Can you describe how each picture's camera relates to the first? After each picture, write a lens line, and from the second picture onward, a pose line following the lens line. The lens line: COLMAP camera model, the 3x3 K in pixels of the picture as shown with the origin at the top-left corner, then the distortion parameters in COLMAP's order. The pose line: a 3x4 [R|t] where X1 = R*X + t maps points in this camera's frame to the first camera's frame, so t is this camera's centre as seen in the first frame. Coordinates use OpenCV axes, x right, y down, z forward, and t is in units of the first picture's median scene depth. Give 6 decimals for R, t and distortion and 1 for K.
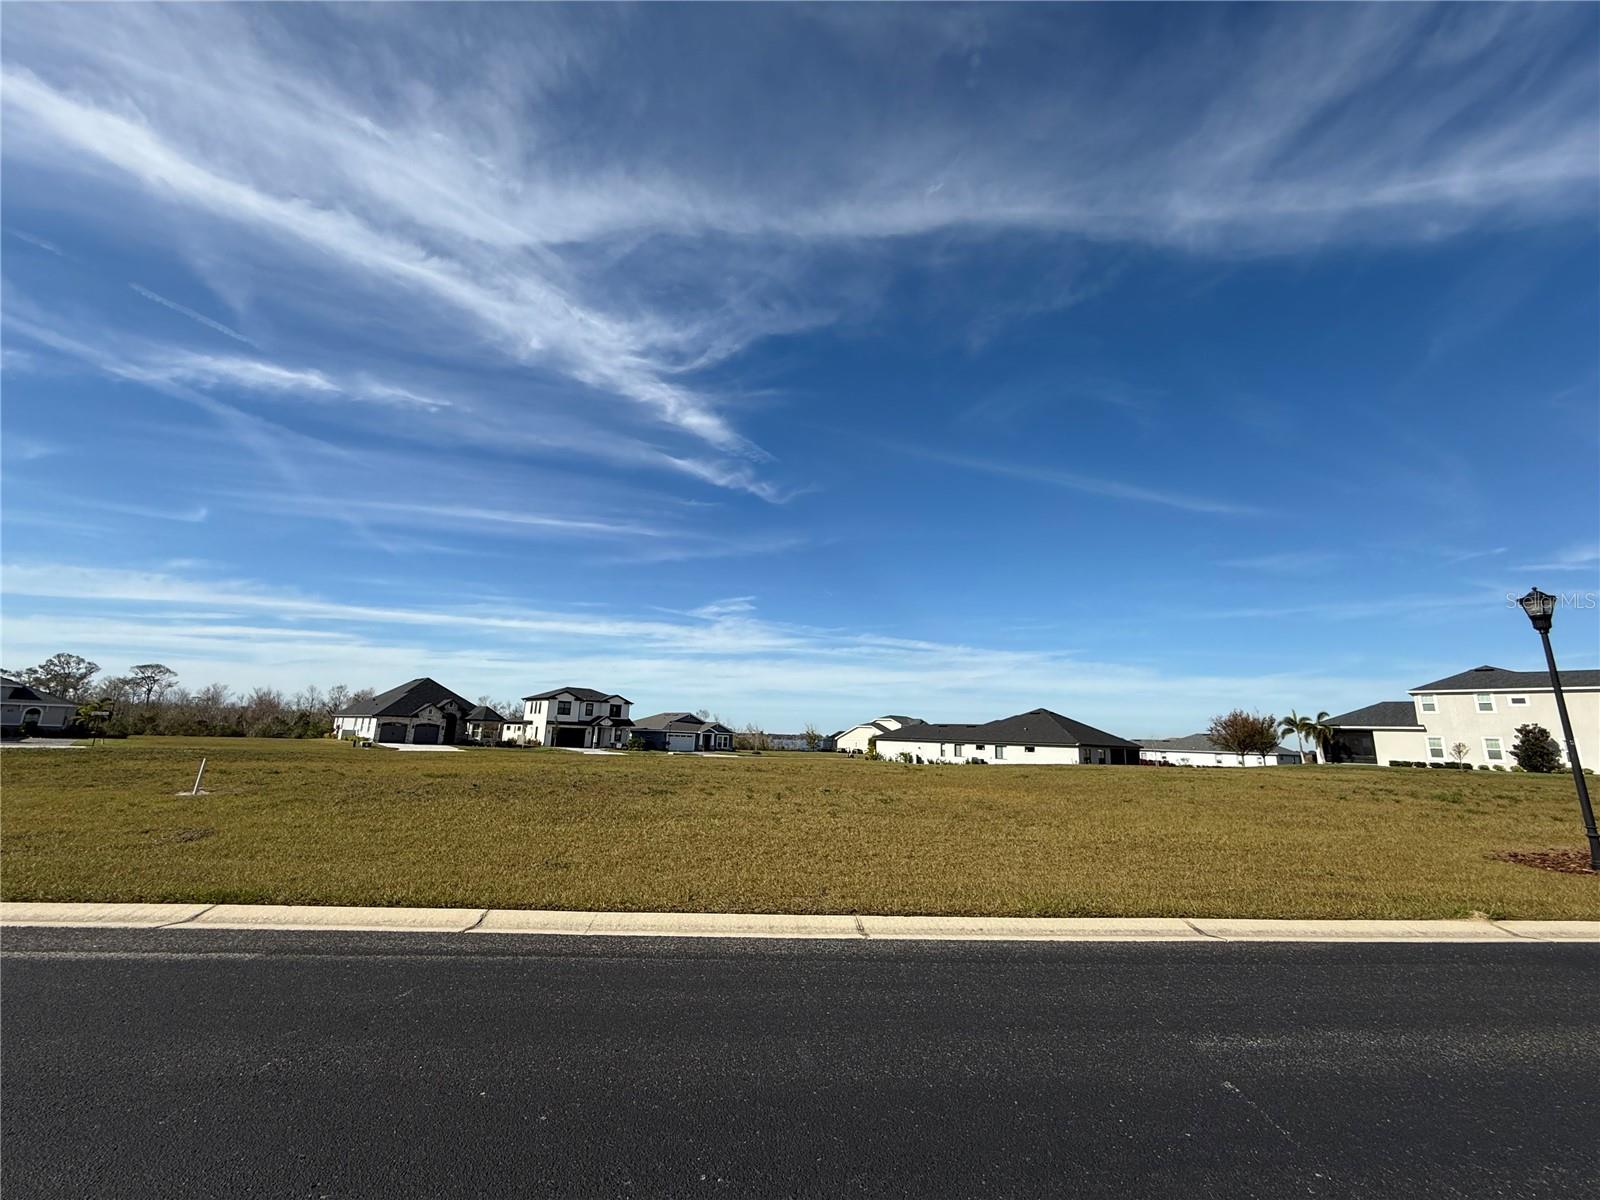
lens RADIAL K [[661.1, 0, 800.0], [0, 661.1, 600.0], [0, 0, 1]] dist [0.000044, -0.000079]
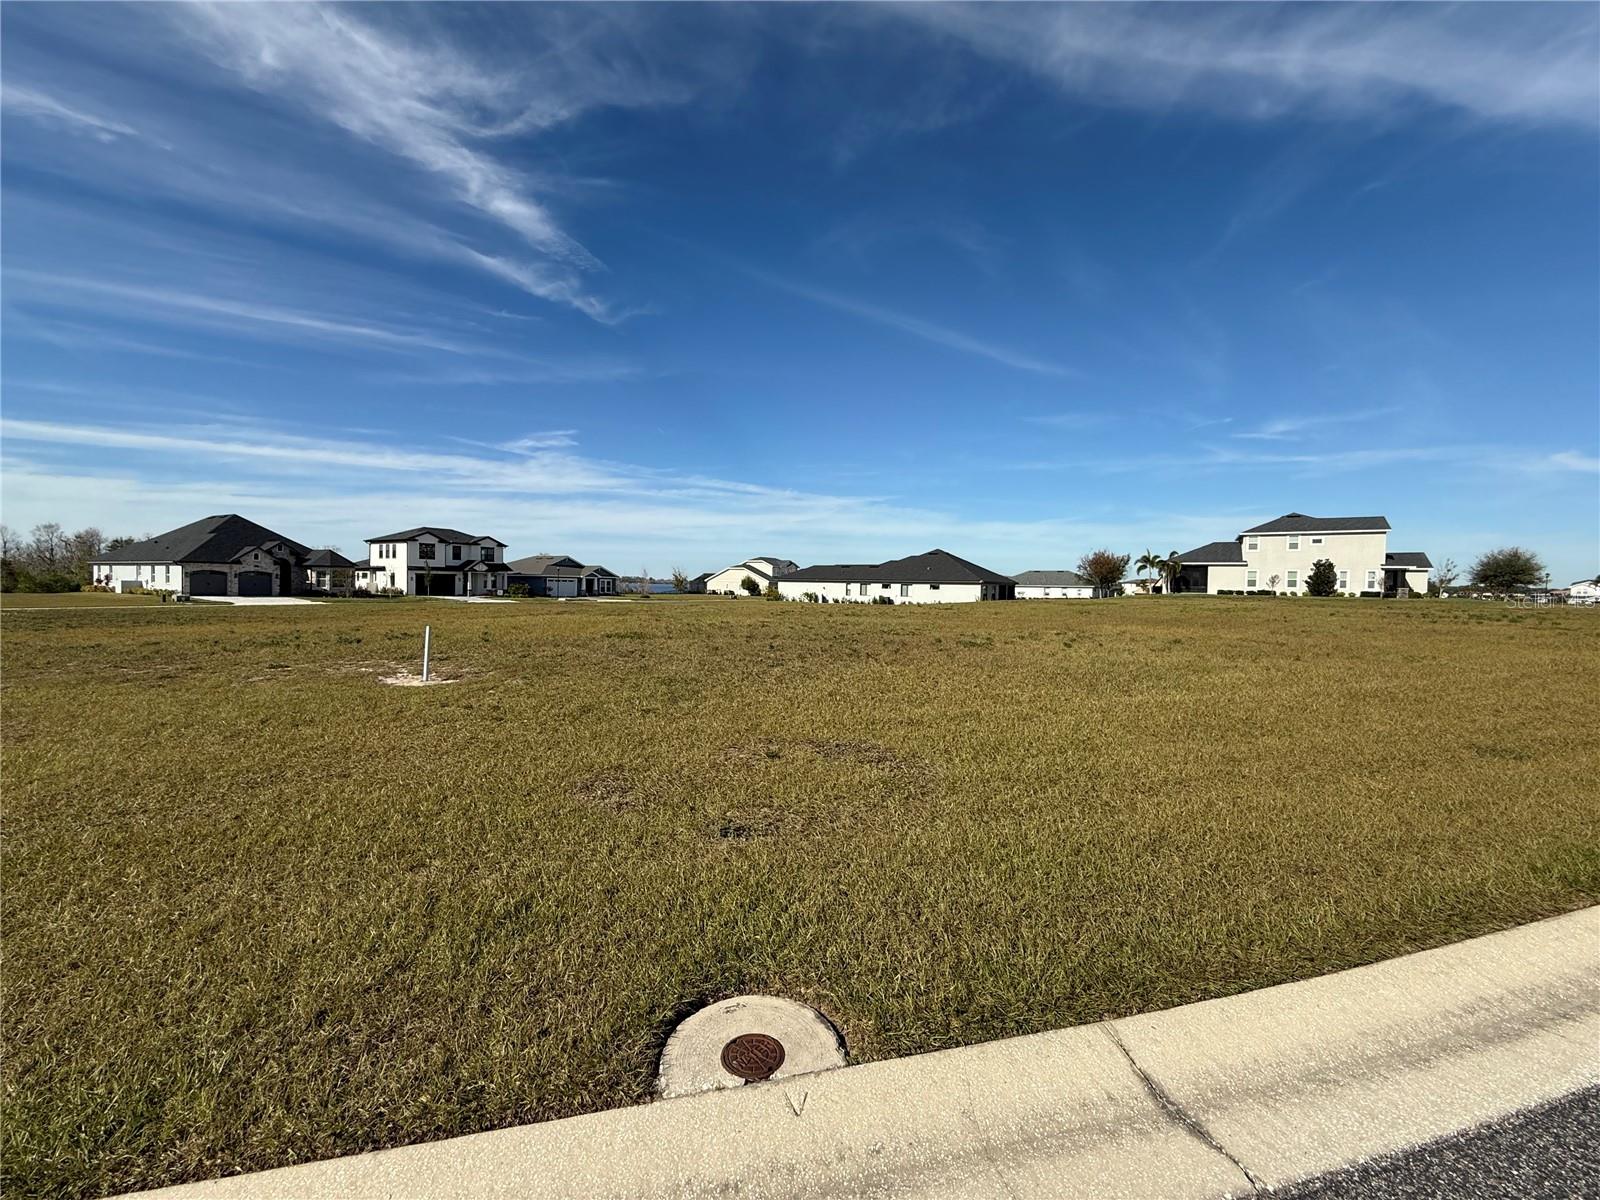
lens RADIAL K [[652.5, 0, 800.0], [0, 652.5, 600.0], [0, 0, 1]] dist [-0.000031, -0.000215]
pose [[0.958749, -0.026480, 0.283019, -0.108014], [-0.040863, 0.972470, 0.229416, 0.008914], [-0.281302, -0.231518, 0.931273, 0.050313]]
